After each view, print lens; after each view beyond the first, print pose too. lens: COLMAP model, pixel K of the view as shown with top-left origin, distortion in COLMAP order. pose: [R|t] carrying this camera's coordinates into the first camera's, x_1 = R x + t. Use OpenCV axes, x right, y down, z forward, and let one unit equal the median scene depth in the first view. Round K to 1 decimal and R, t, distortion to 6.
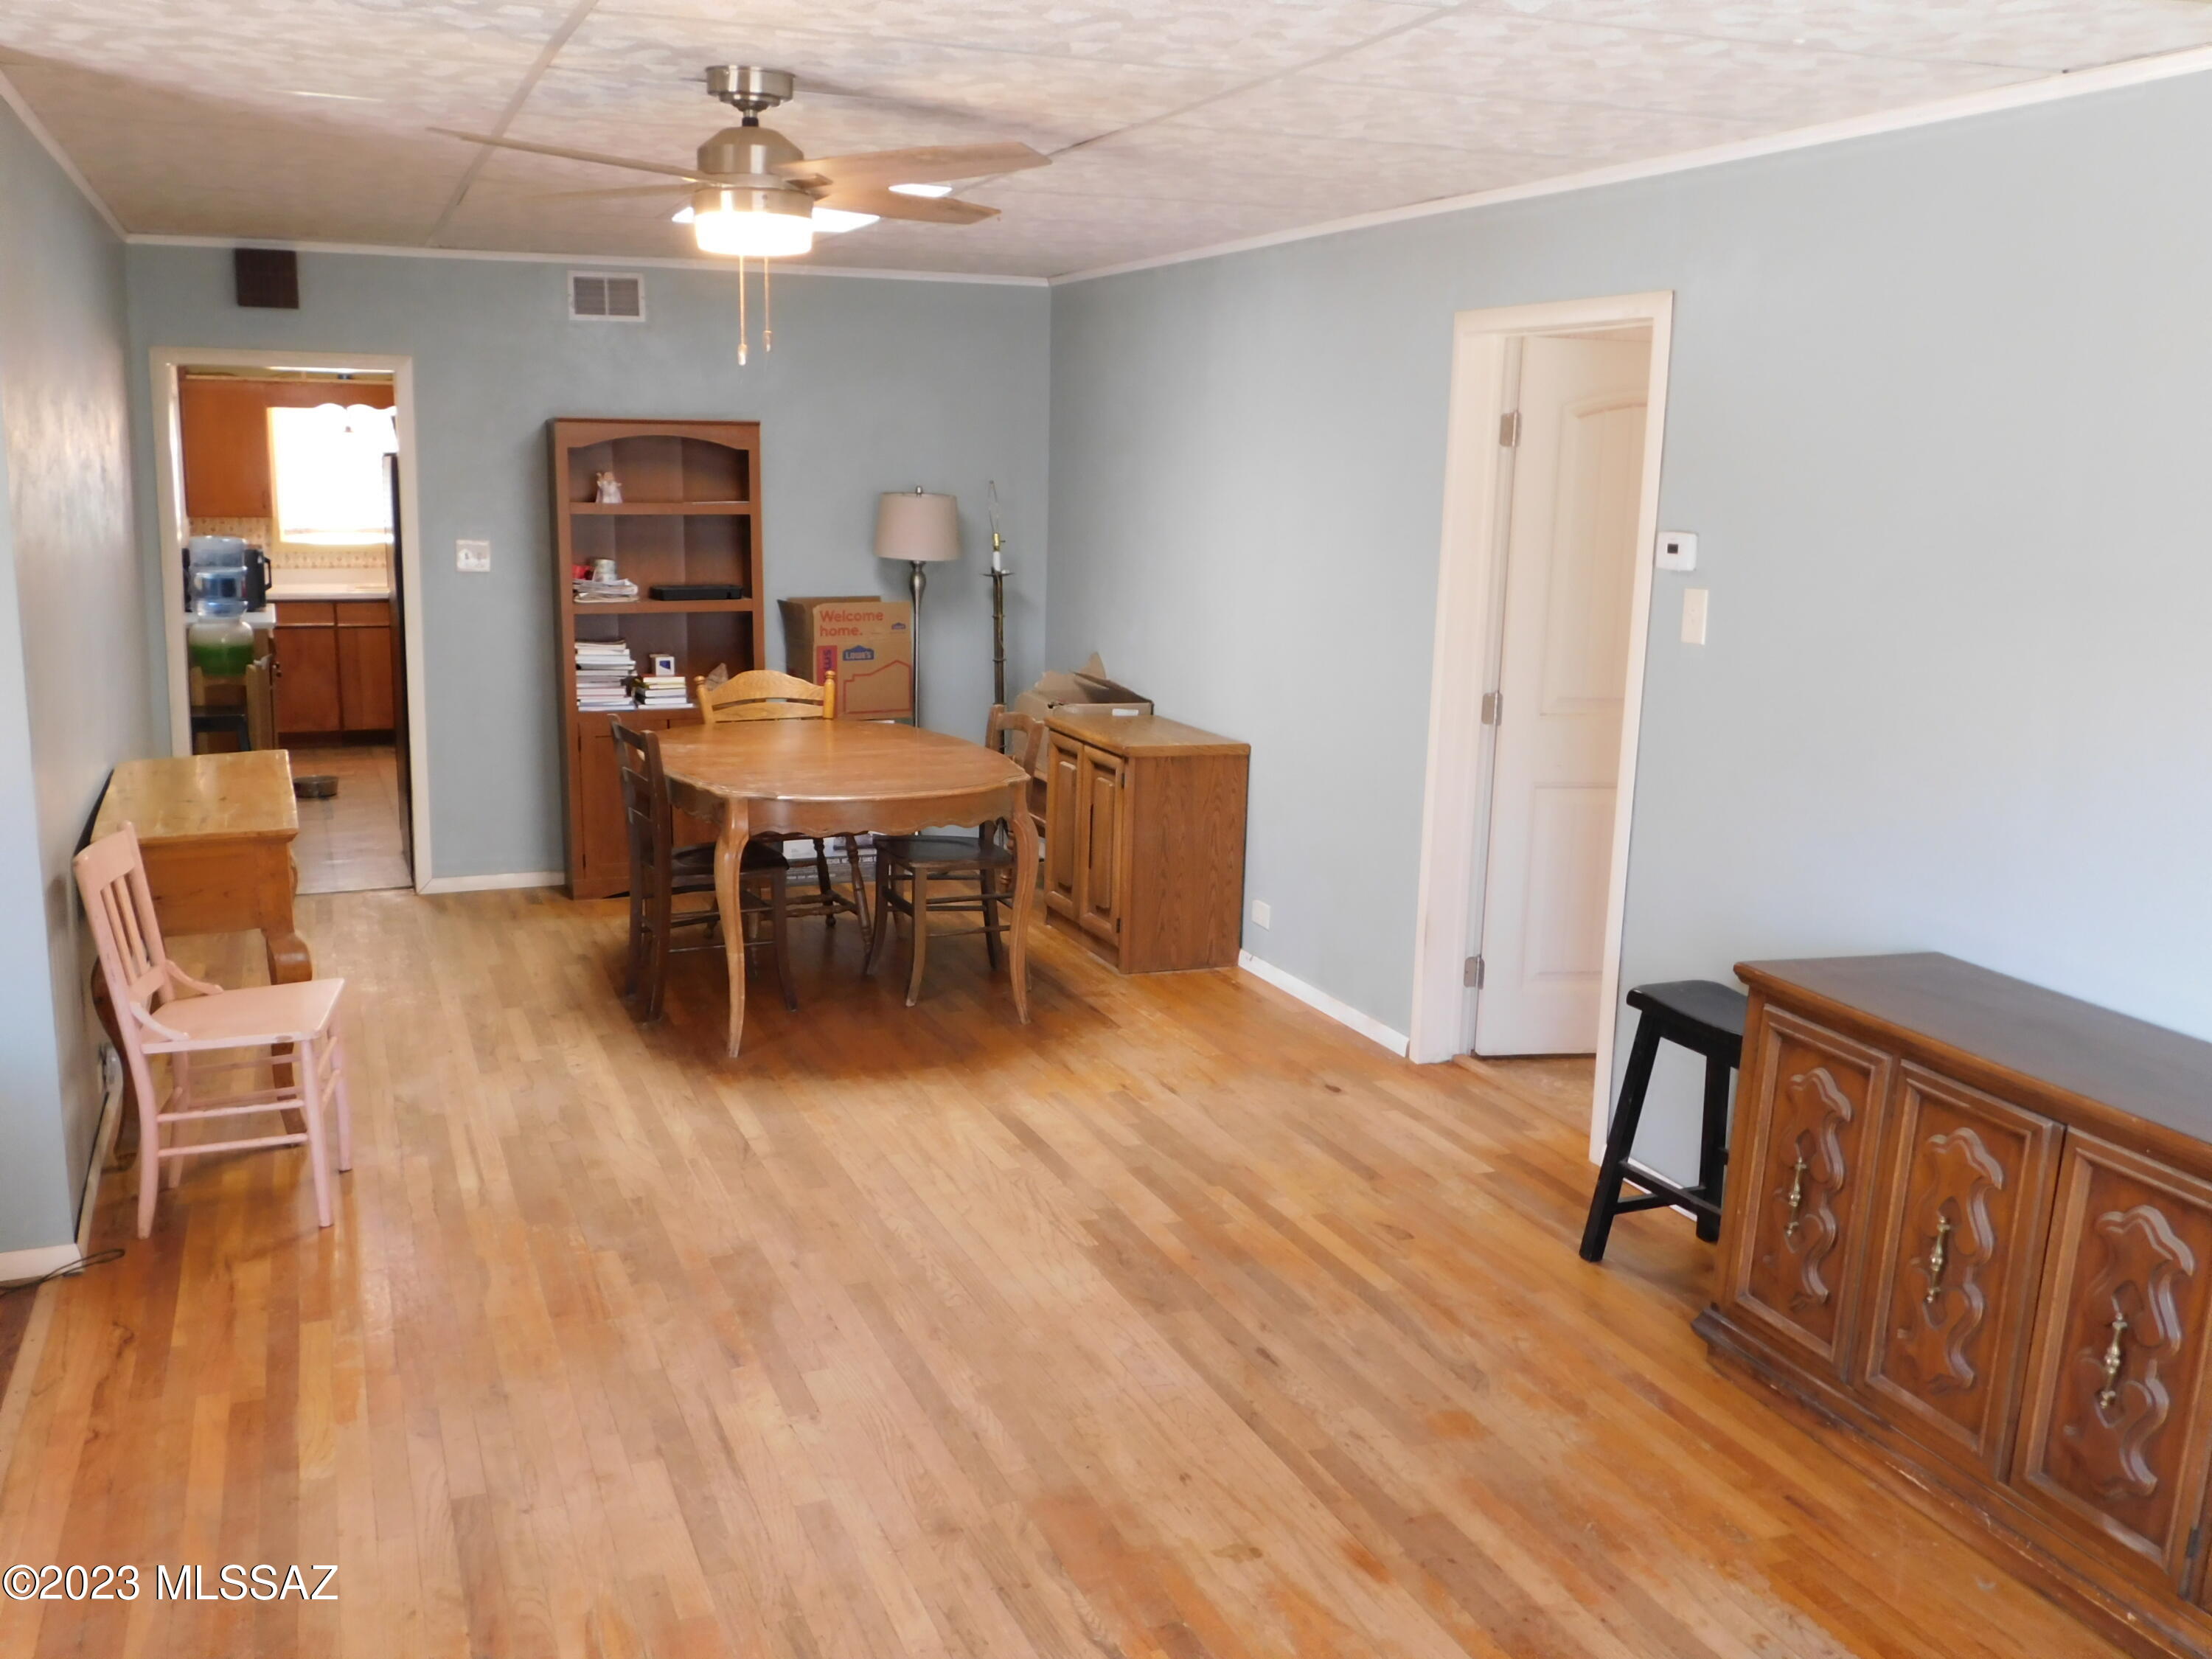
lens RADIAL K [[1947.9, 0, 1116.4], [0, 1947.9, 824.7], [0, 0, 1]] dist [0.004474, -0.012326]
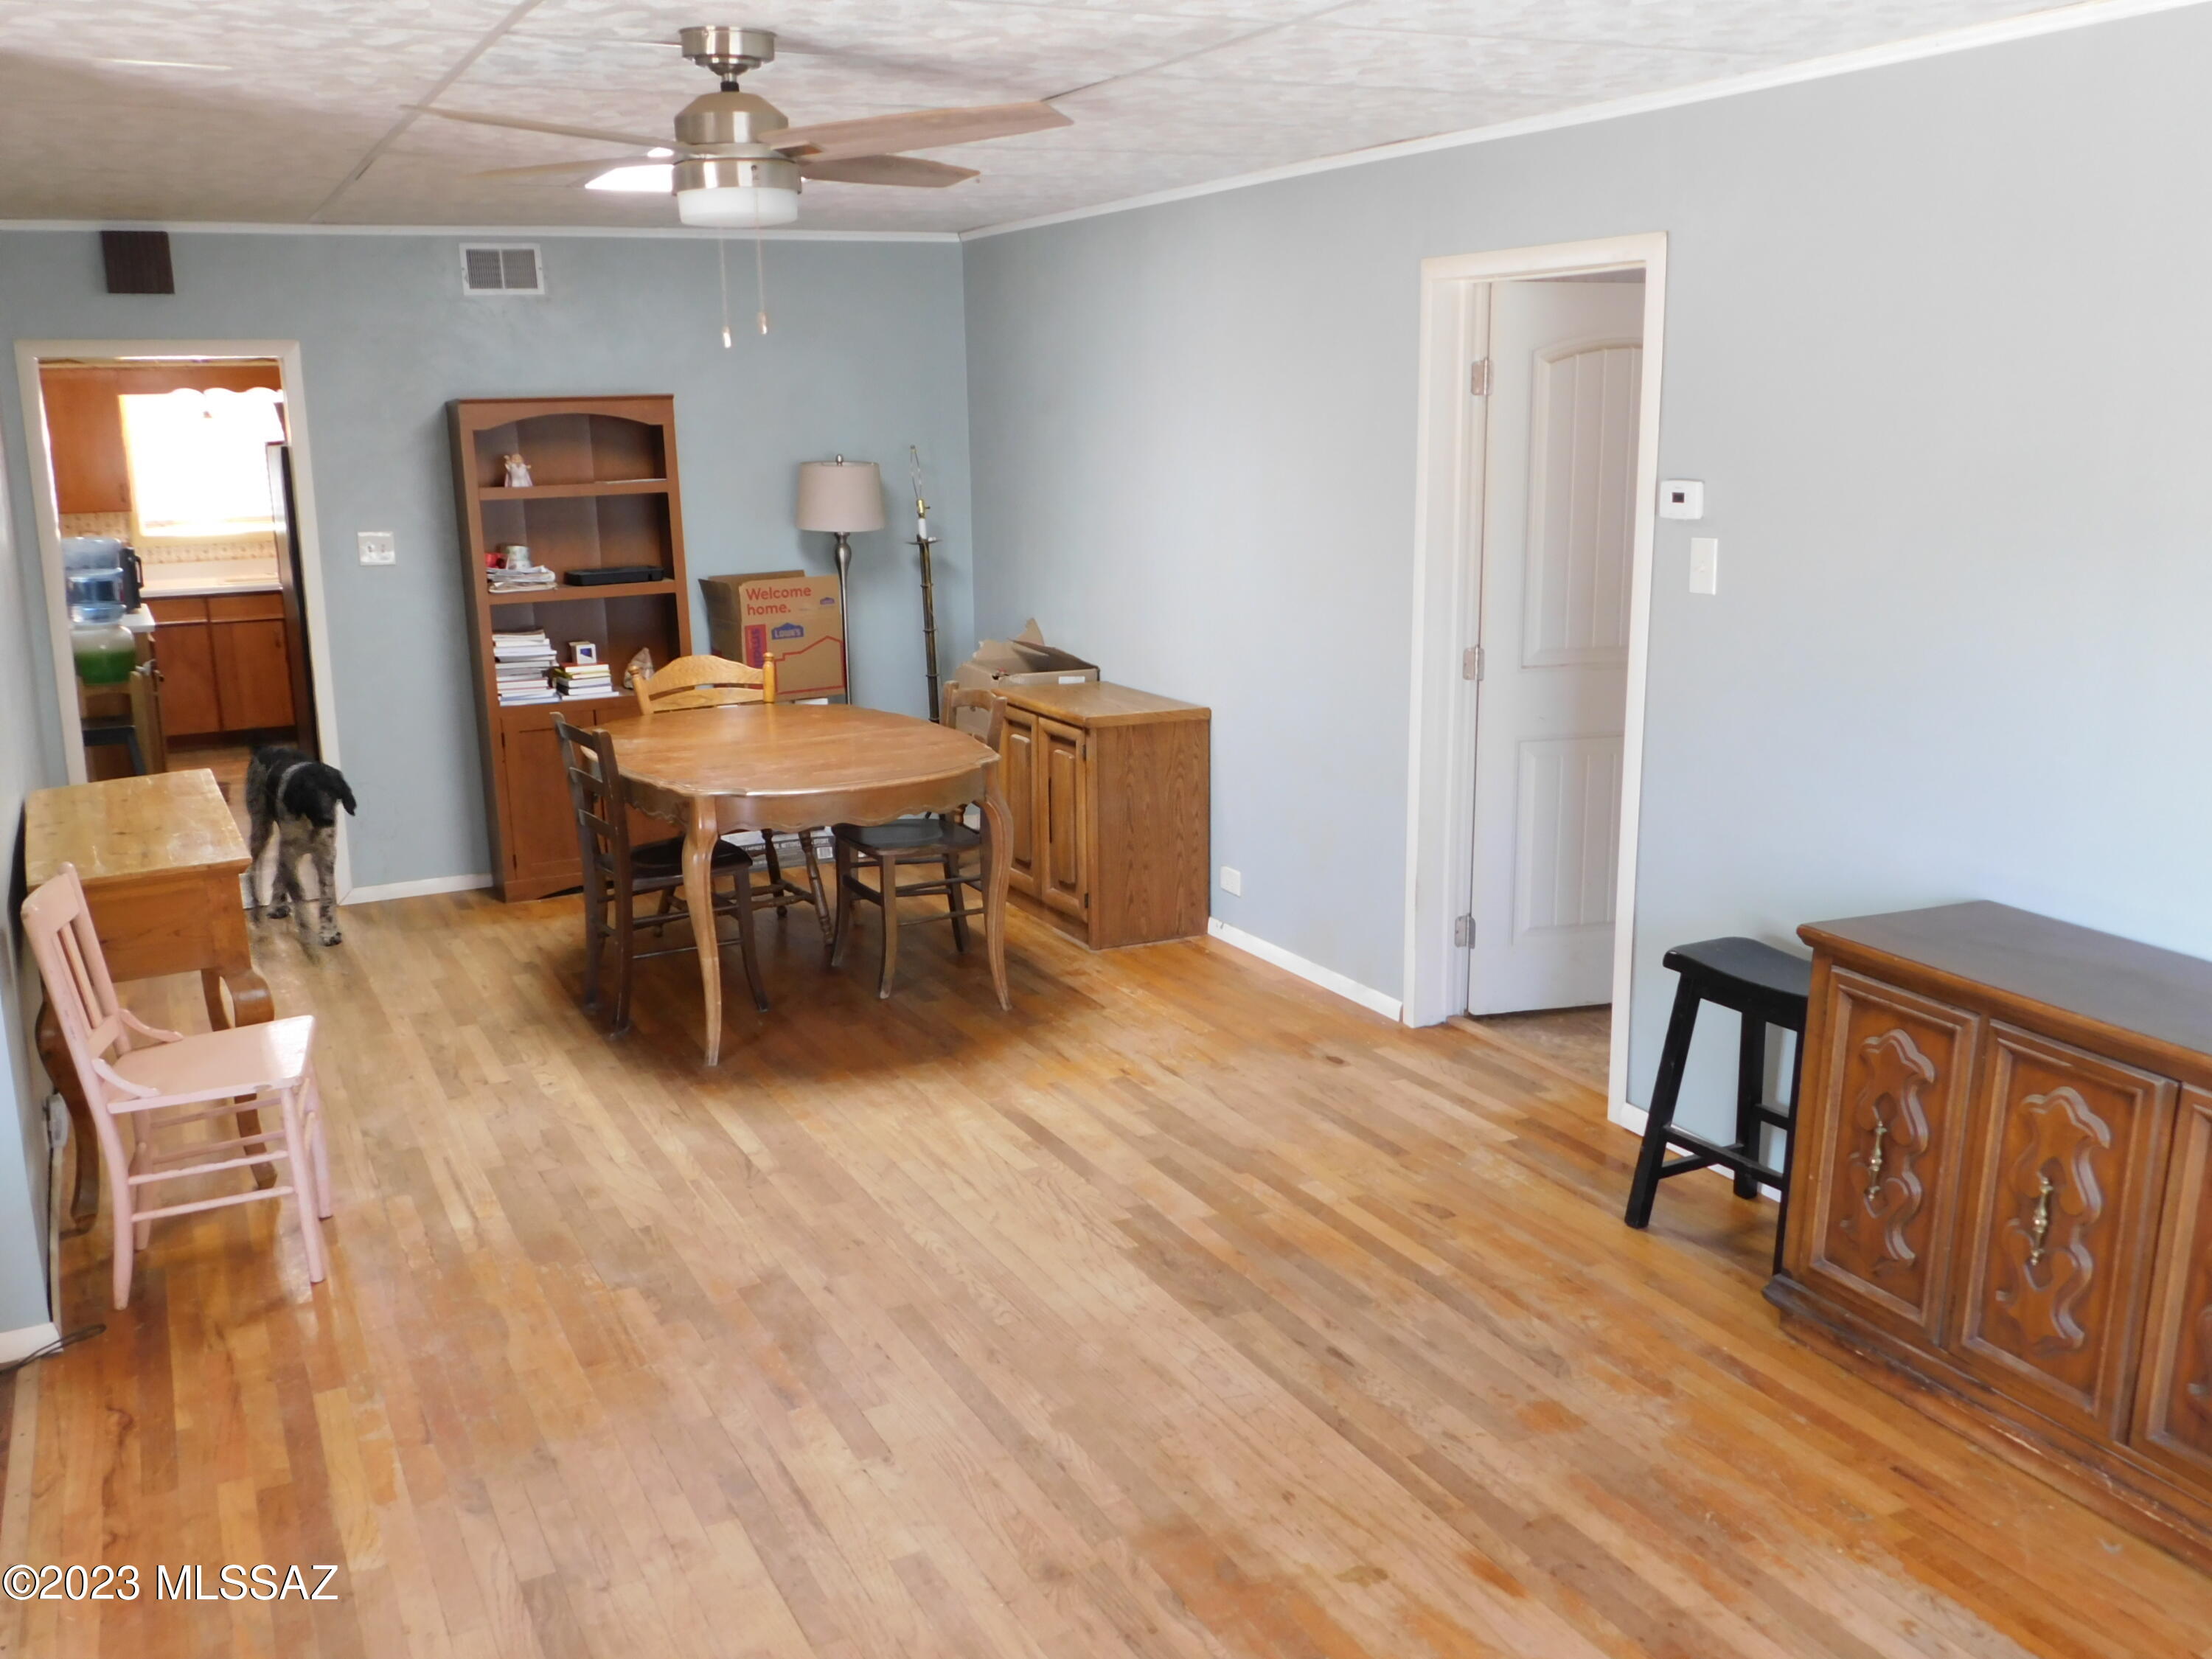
lens RADIAL K [[1947.9, 0, 1116.4], [0, 1947.9, 824.7], [0, 0, 1]] dist [0.004474, -0.012326]
pose [[0.996327, -0.053766, 0.066642, -0.071214], [0.051901, 0.998219, 0.029402, -0.021583], [-0.068104, -0.025835, 0.997344, 0.040118]]
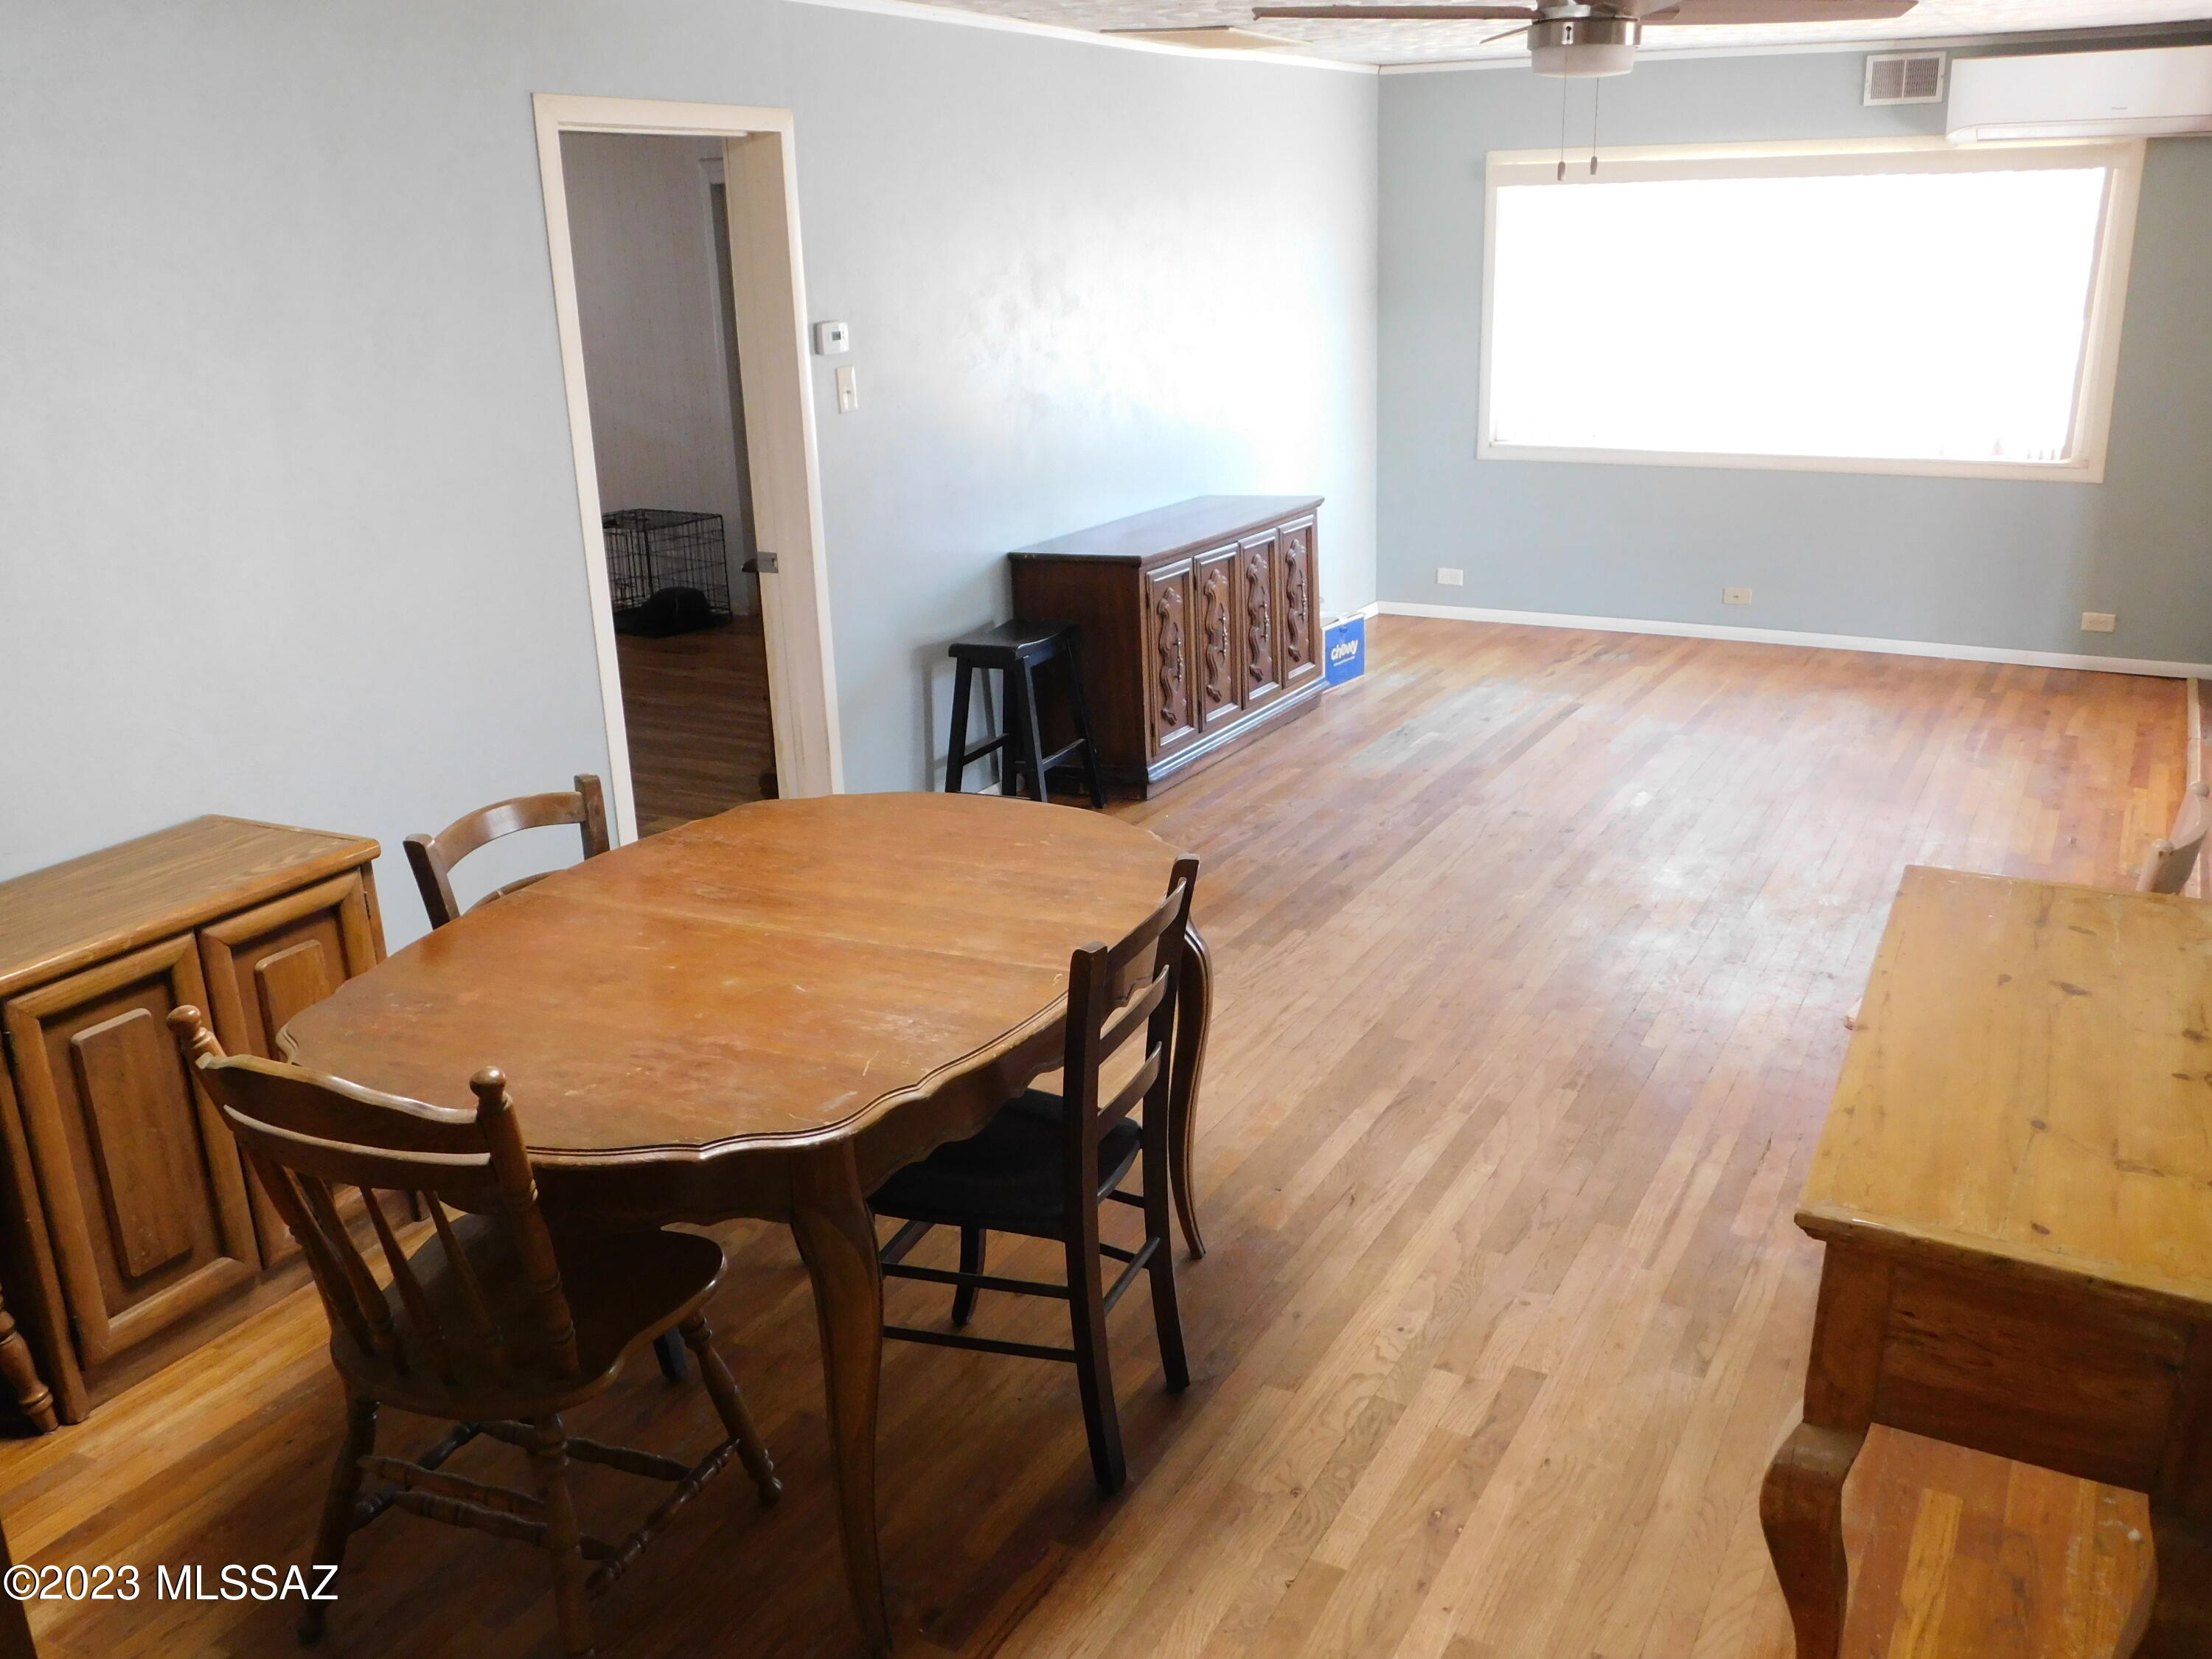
lens RADIAL K [[1947.9, 0, 1116.4], [0, 1947.9, 824.7], [0, 0, 1]] dist [0.004474, -0.012326]
pose [[-0.642390, -0.230124, 0.731012, -0.784417], [0.158491, 0.893341, 0.420503, -0.357525], [-0.749811, 0.385985, -0.537401, 1.667293]]
